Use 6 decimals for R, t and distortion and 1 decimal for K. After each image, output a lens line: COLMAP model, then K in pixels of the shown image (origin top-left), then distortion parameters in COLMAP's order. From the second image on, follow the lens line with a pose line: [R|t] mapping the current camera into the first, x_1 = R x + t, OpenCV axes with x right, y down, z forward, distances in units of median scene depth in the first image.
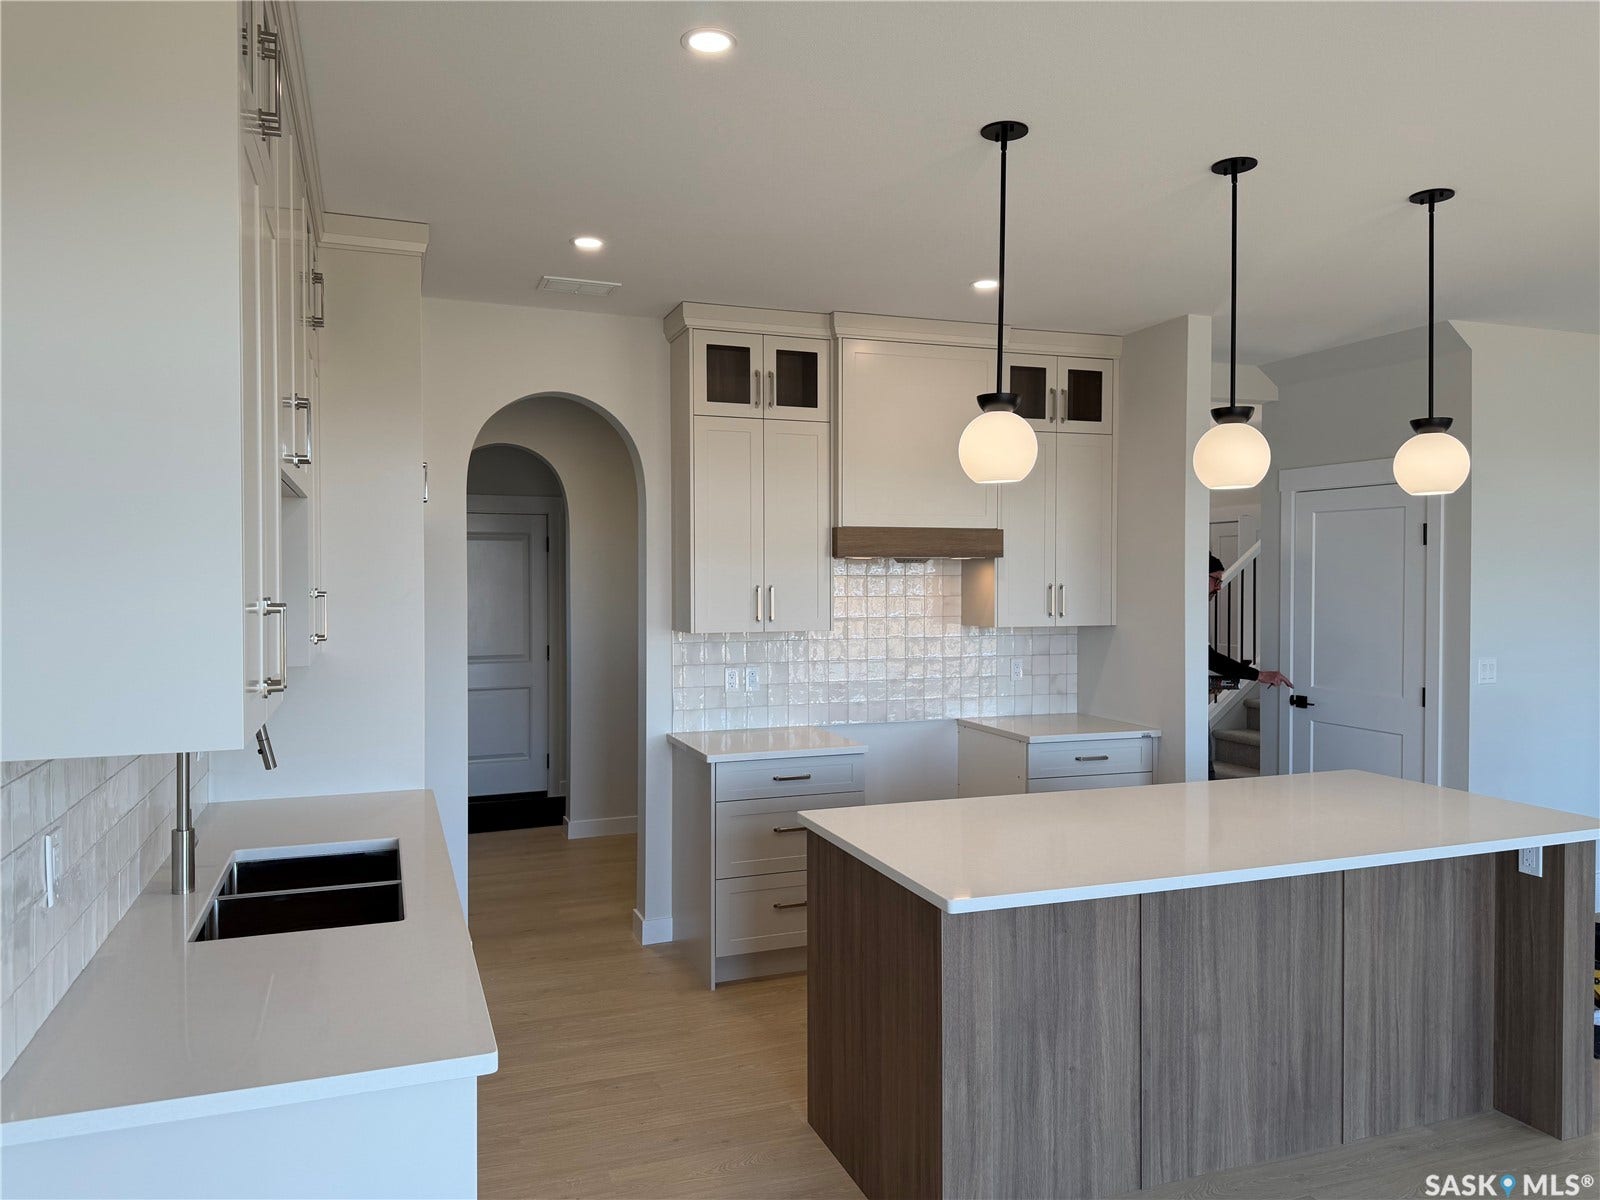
lens RADIAL K [[1113.8, 0, 793.7], [0, 1113.8, 595.8], [0, 0, 1]] dist [0.007636, -0.006383]
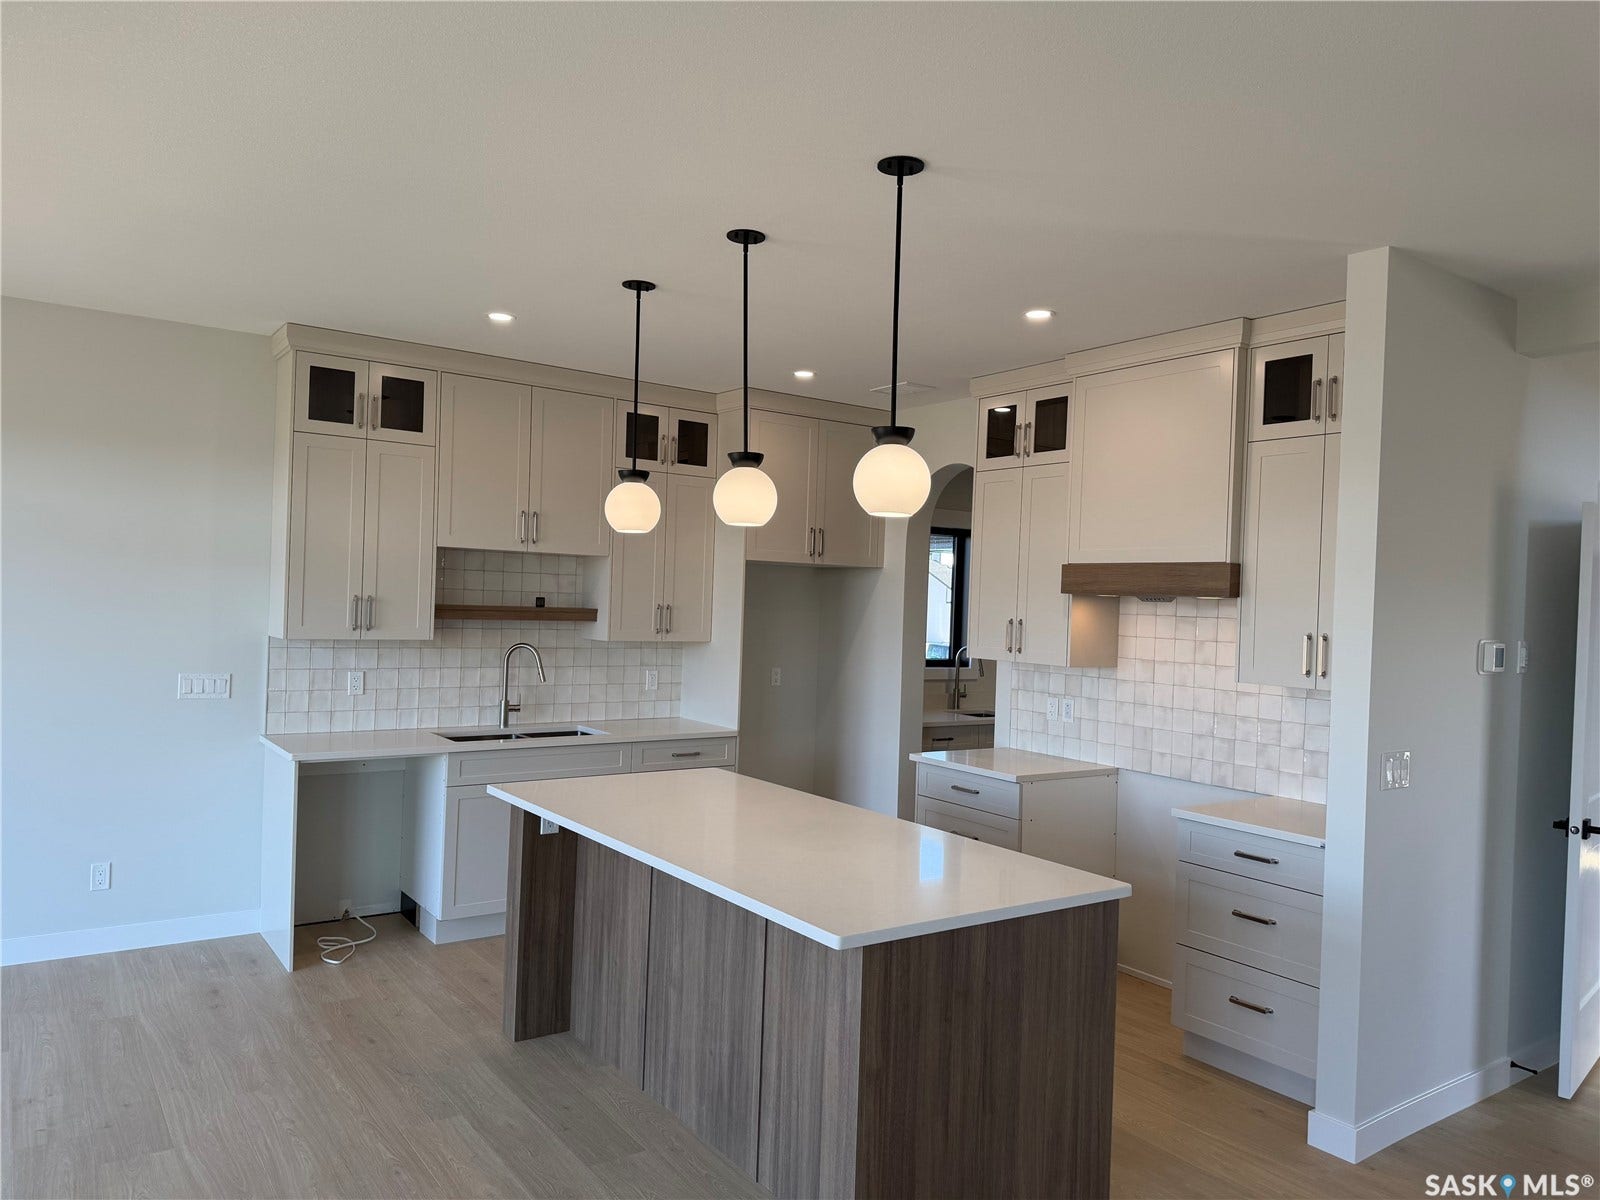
lens RADIAL K [[1113.8, 0, 793.7], [0, 1113.8, 595.8], [0, 0, 1]] dist [0.007636, -0.006383]
pose [[0.265450, 0.007700, -0.964094, 1.412169], [-0.055611, 0.998426, -0.007338, -0.016992], [0.962520, 0.055562, 0.265460, 0.728346]]
